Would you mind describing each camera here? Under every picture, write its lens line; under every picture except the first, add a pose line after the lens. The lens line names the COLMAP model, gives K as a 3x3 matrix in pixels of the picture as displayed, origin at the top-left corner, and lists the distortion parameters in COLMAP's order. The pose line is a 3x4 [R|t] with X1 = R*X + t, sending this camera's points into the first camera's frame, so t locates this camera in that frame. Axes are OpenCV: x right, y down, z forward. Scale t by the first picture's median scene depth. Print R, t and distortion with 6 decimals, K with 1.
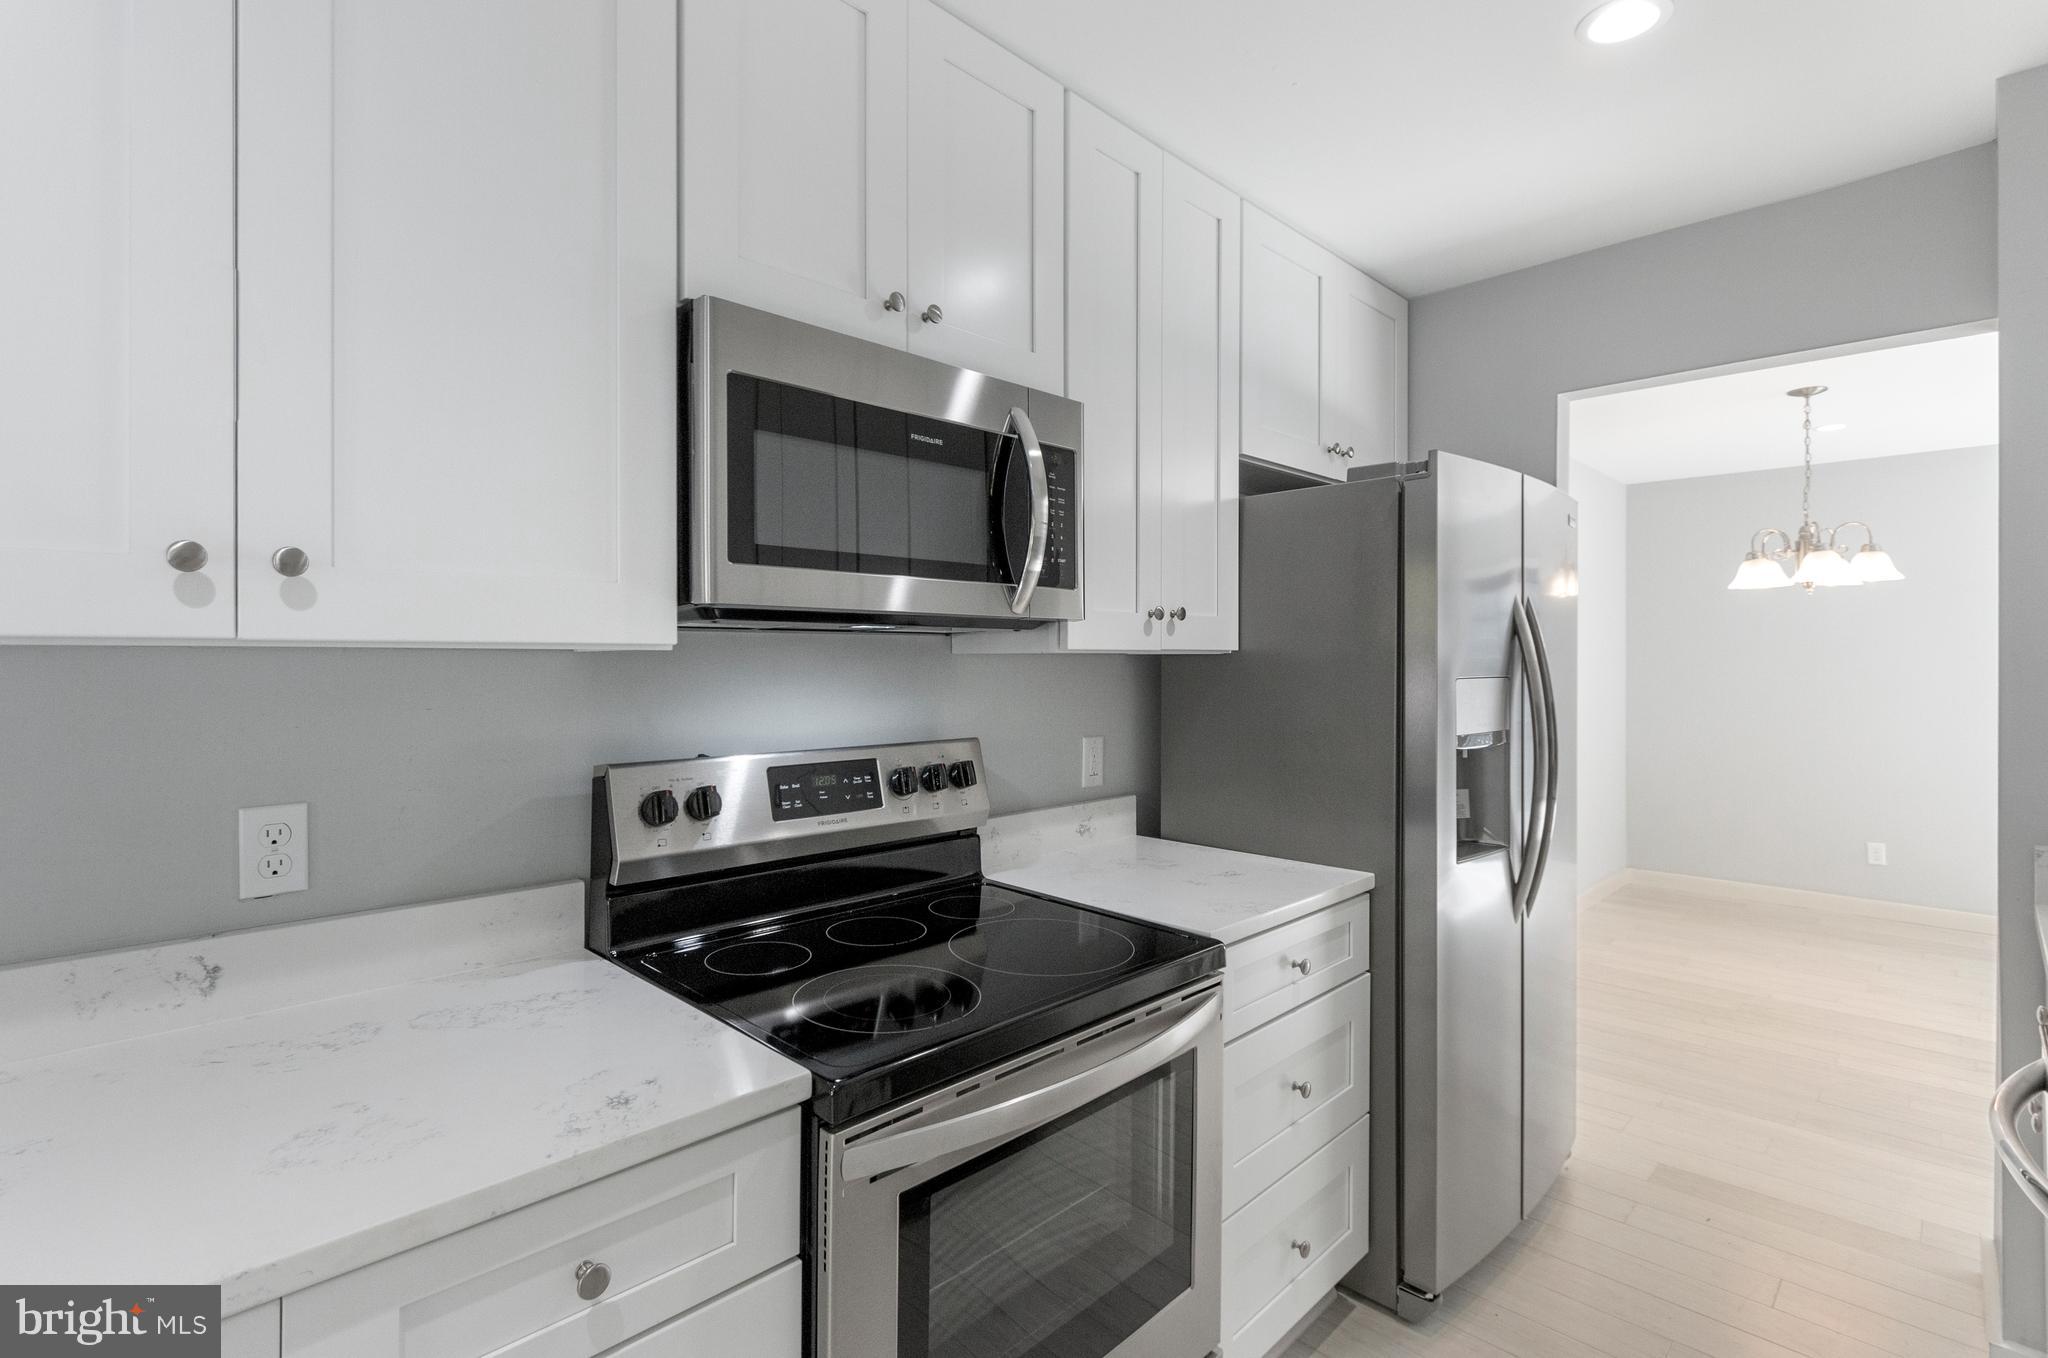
lens RADIAL K [[956.8, 0, 1000.1], [0, 956.8, 658.6], [0, 0, 1]] dist [0.004787, -0.003274]
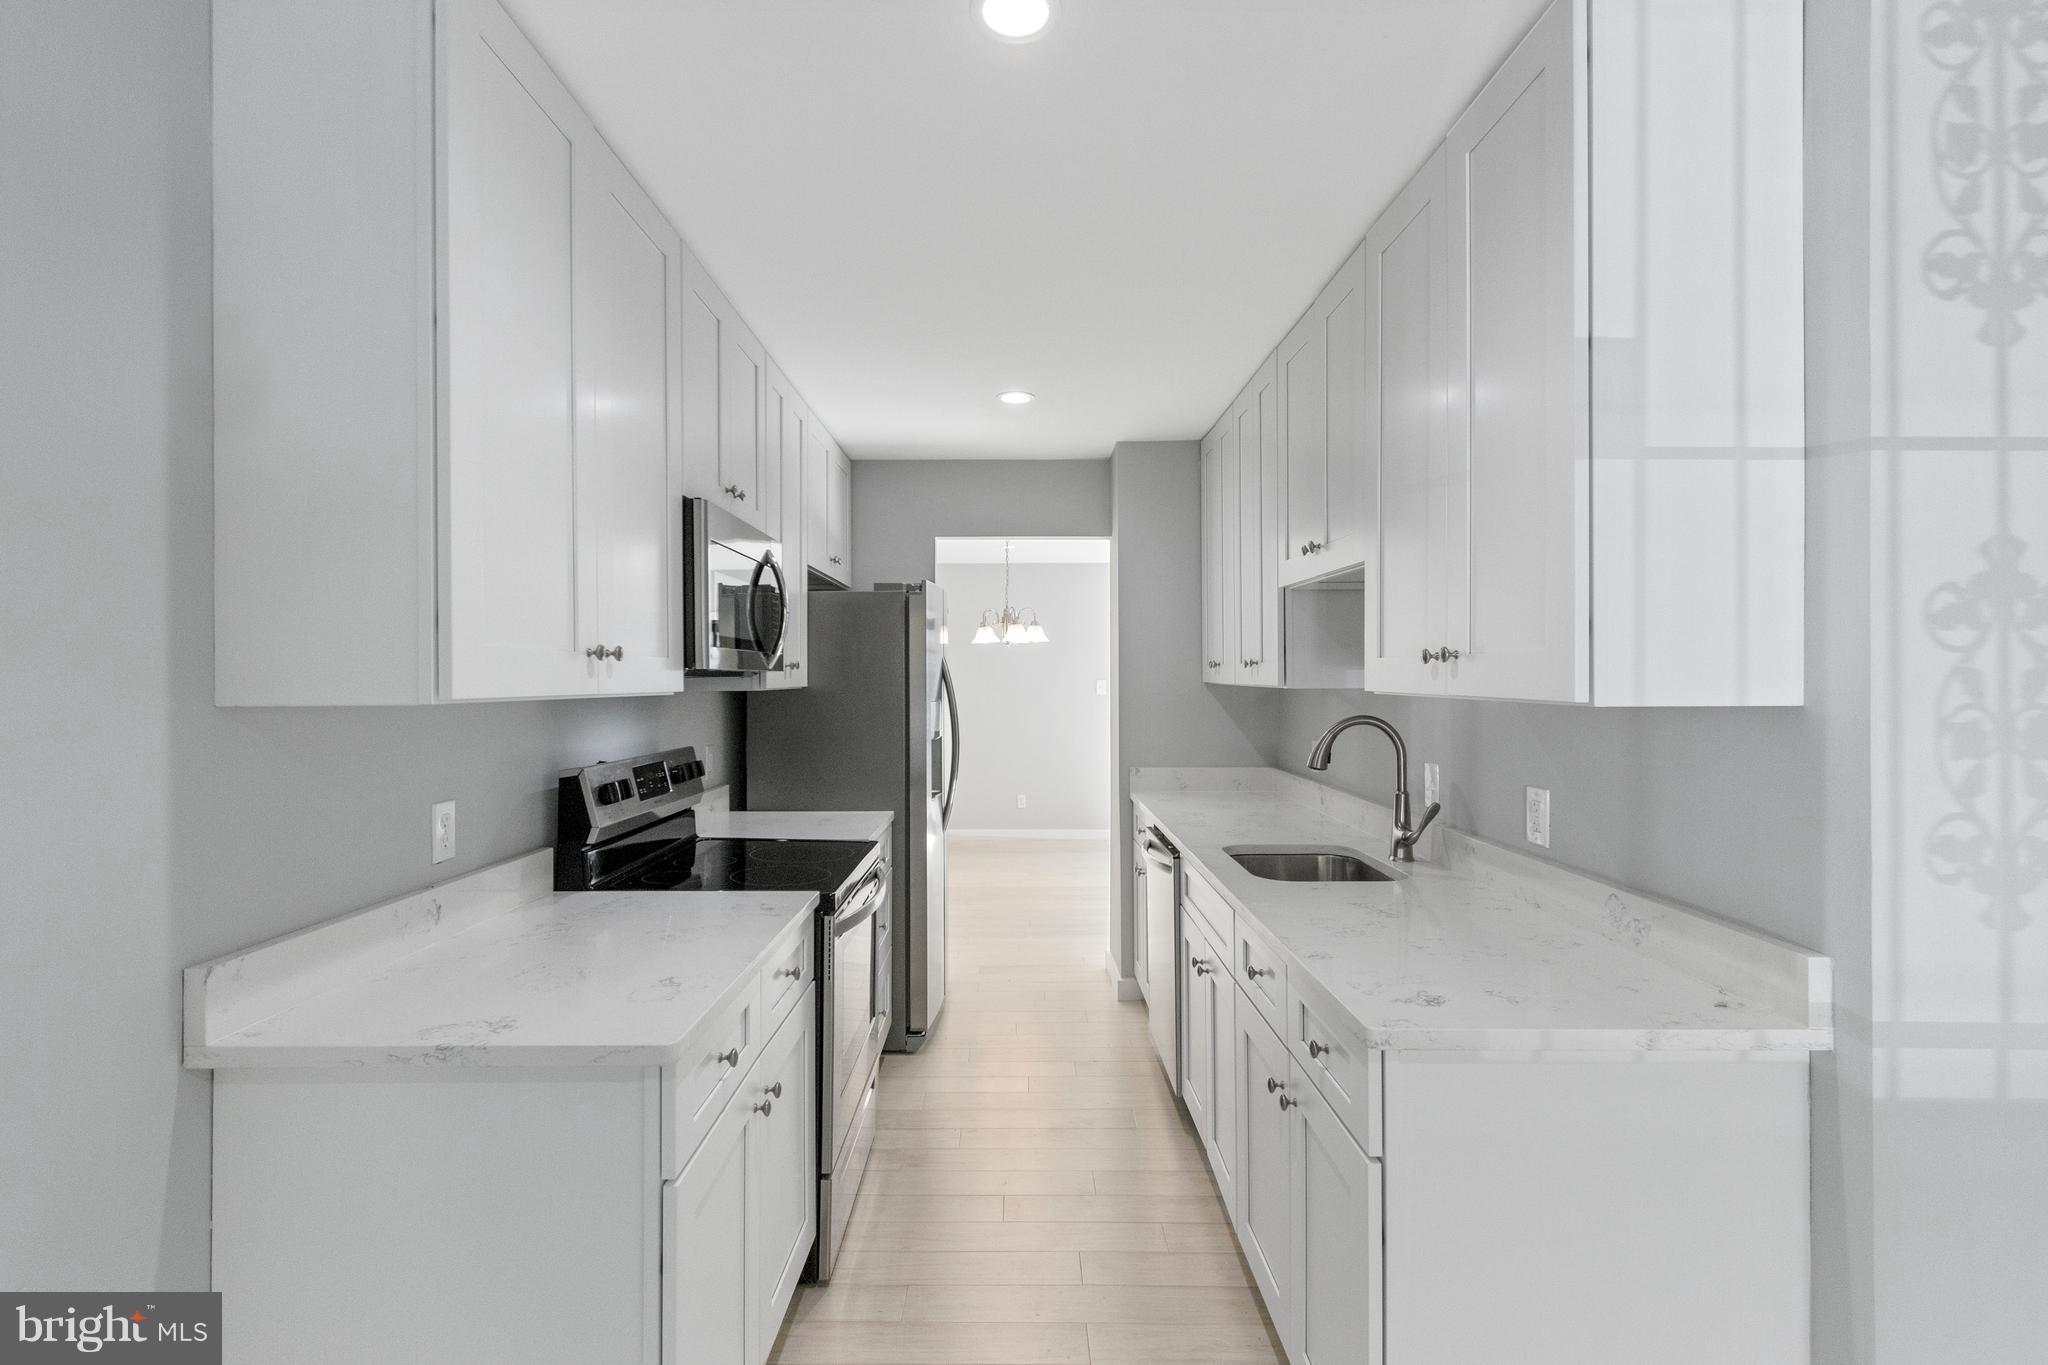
lens RADIAL K [[956.8, 0, 1008.5], [0, 956.8, 676.6], [0, 0, 1]] dist [0.004787, -0.003274]
pose [[0.706110, -0.000058, 0.708102, -0.838101], [0.002755, 0.999993, -0.002665, -0.025453], [-0.708097, 0.003833, 0.706105, -0.484677]]
